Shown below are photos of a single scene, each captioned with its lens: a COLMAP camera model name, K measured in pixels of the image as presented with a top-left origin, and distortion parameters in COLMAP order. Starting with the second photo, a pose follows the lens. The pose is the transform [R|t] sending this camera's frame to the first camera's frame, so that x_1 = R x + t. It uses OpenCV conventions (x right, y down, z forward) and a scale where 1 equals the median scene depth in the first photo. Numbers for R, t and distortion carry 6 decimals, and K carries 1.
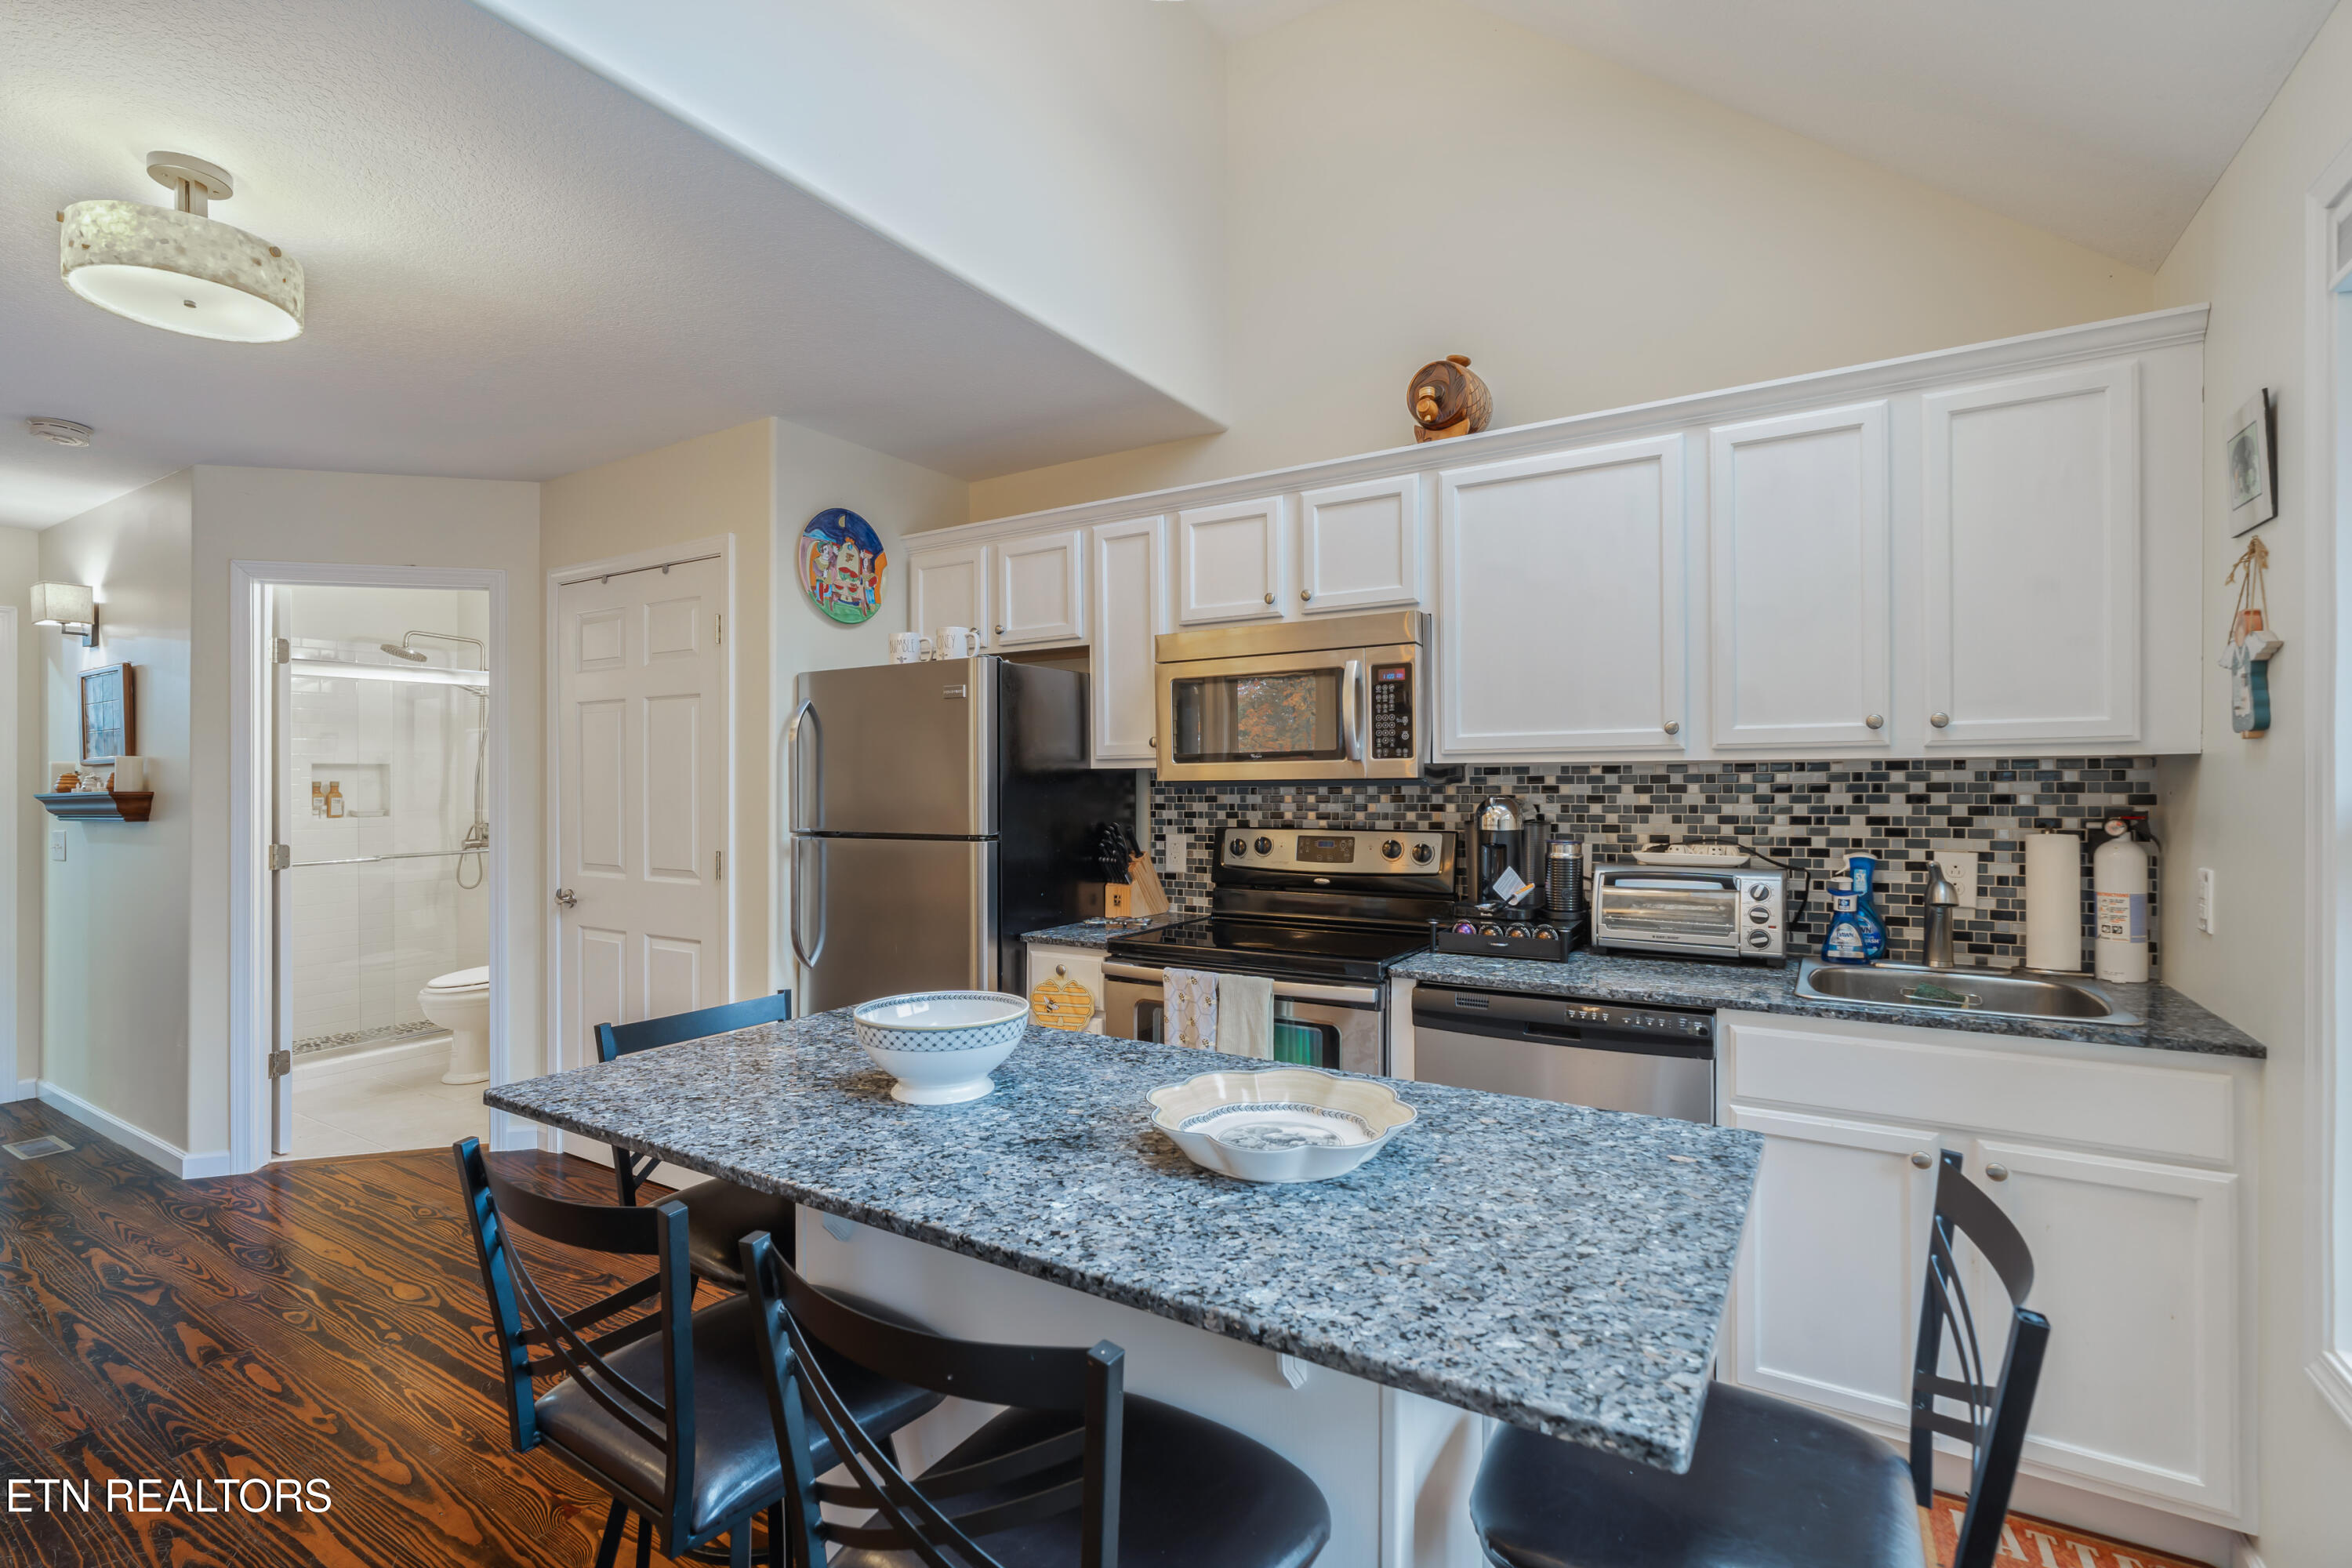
lens RADIAL K [[1062.7, 0, 1156.4], [0, 1062.7, 796.9], [0, 0, 1]] dist [0.000718, -0.000305]
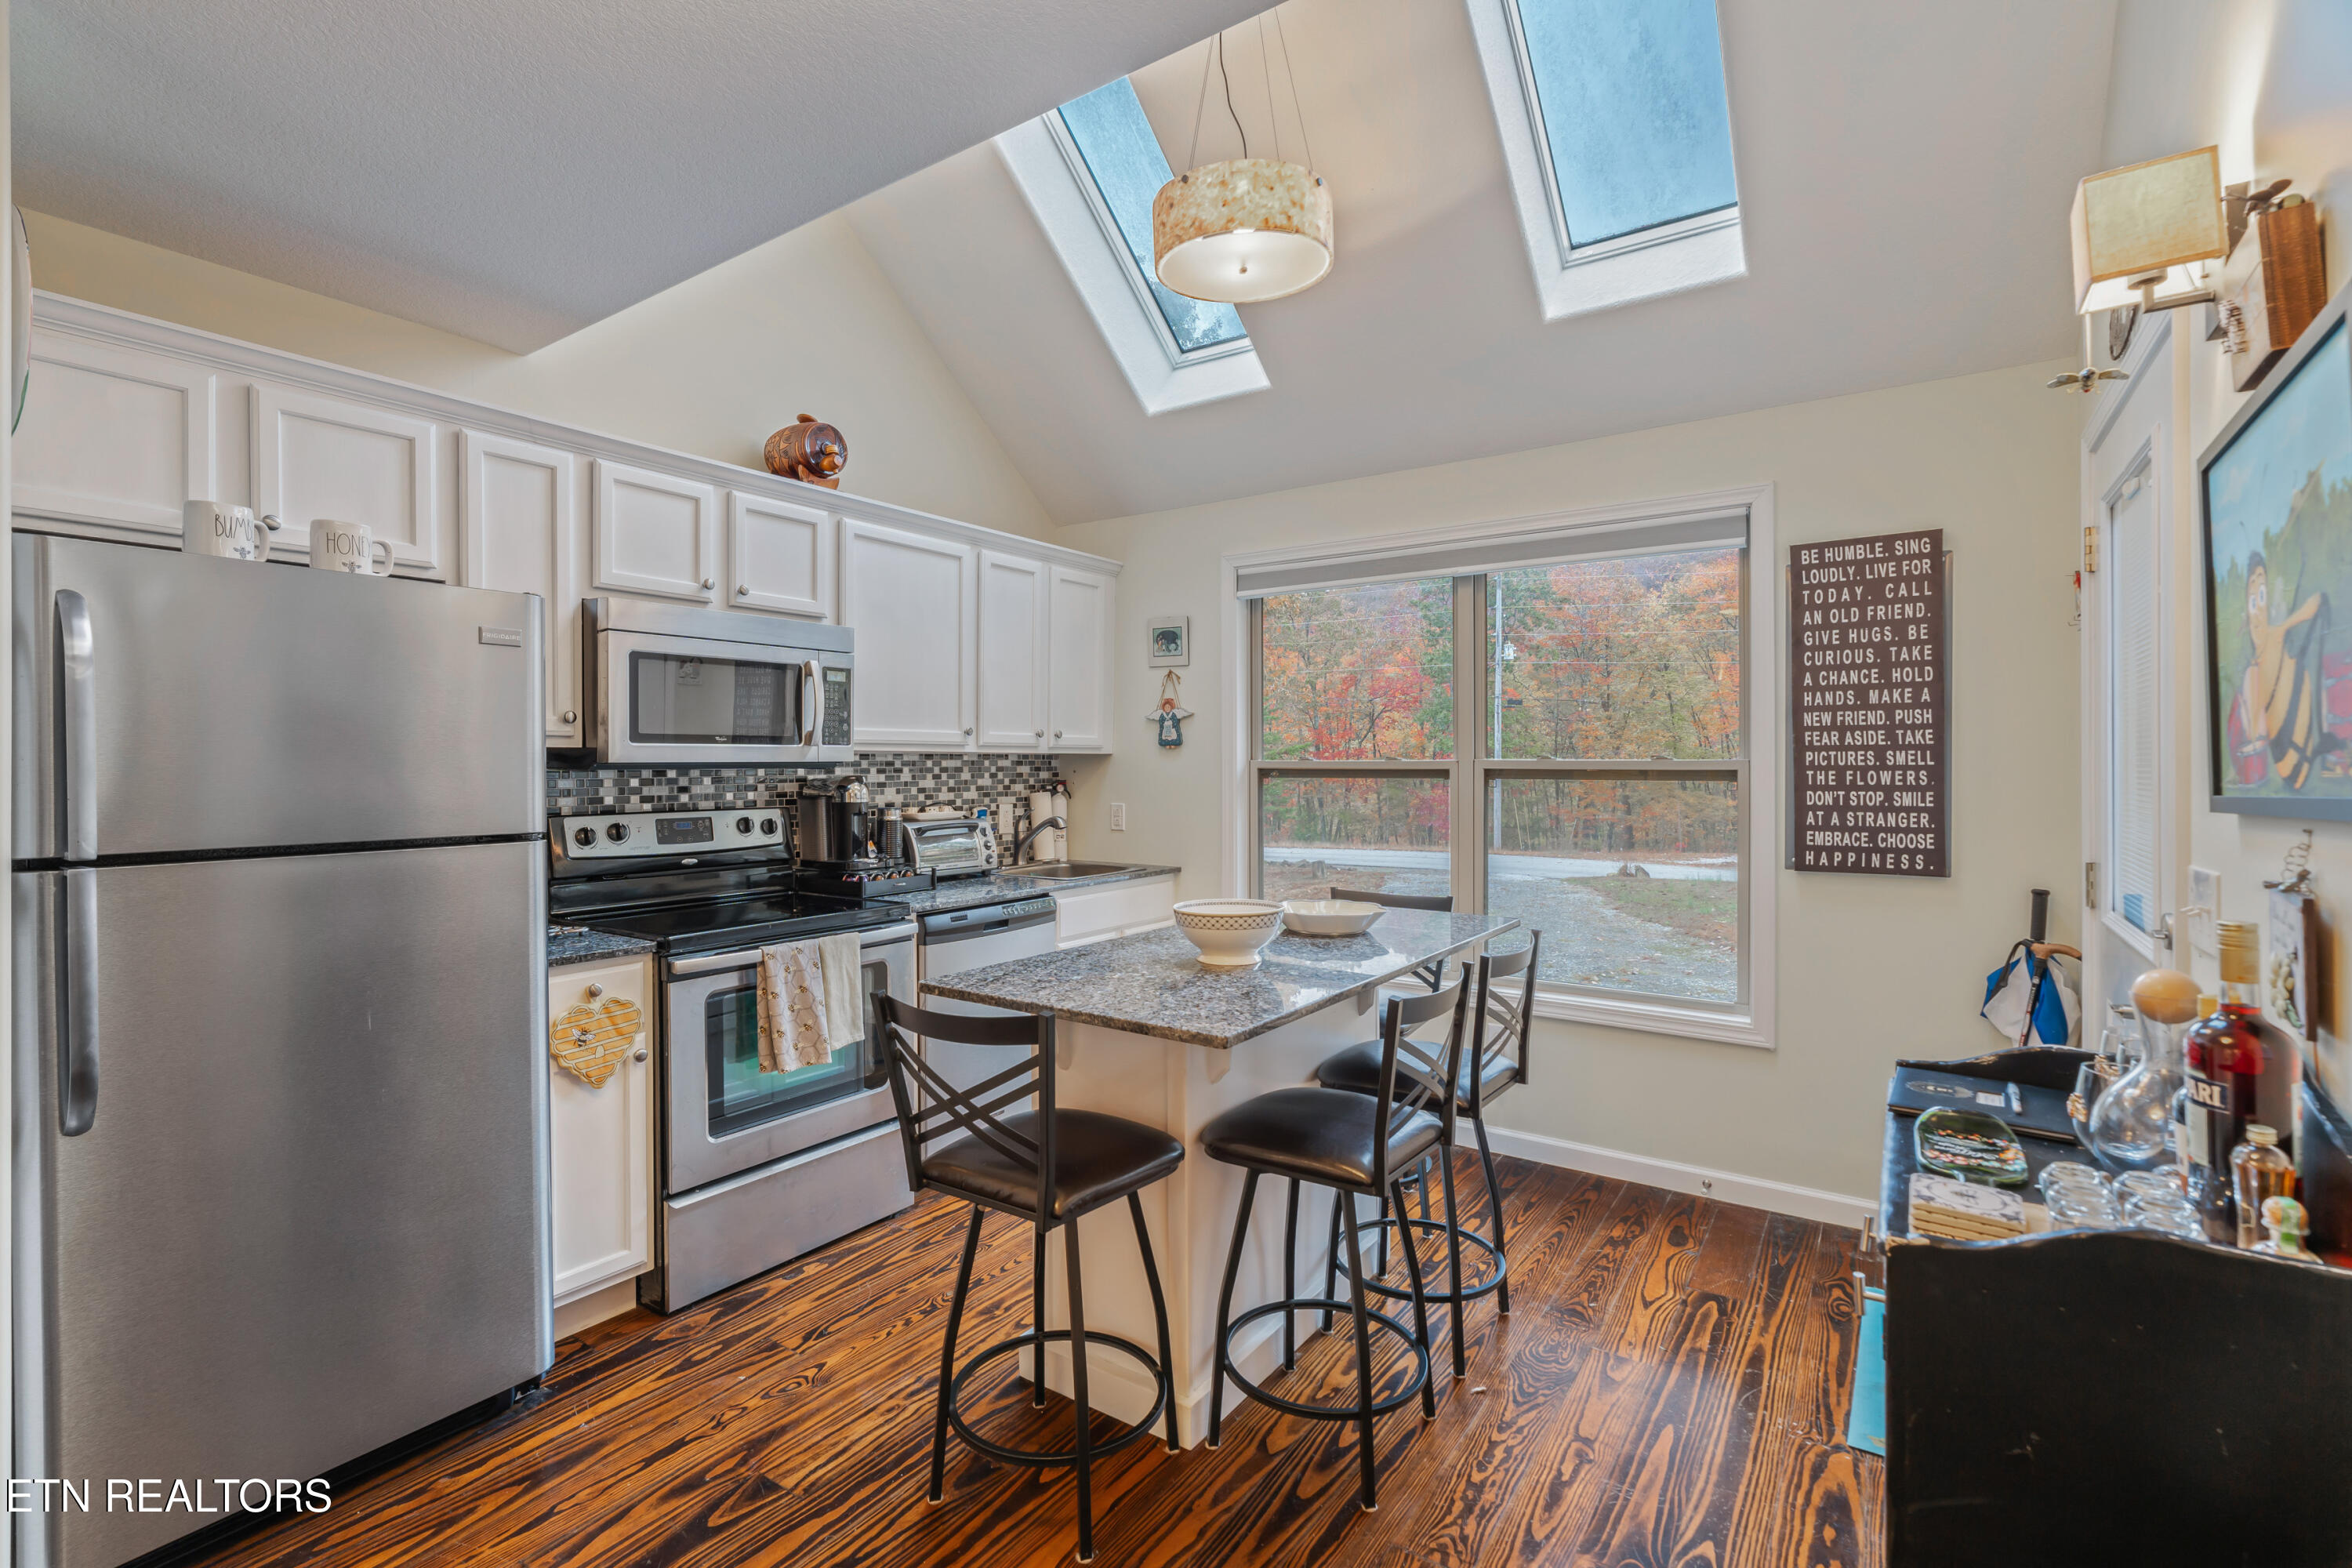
lens RADIAL K [[1062.7, 0, 1164.0], [0, 1062.7, 766.0], [0, 0, 1]] dist [0.000718, -0.000305]
pose [[0.057604, 0.004978, 0.998327, -0.933846], [0.016599, 0.999845, -0.005943, 0.000984], [-0.998202, 0.016913, 0.057512, 0.533977]]
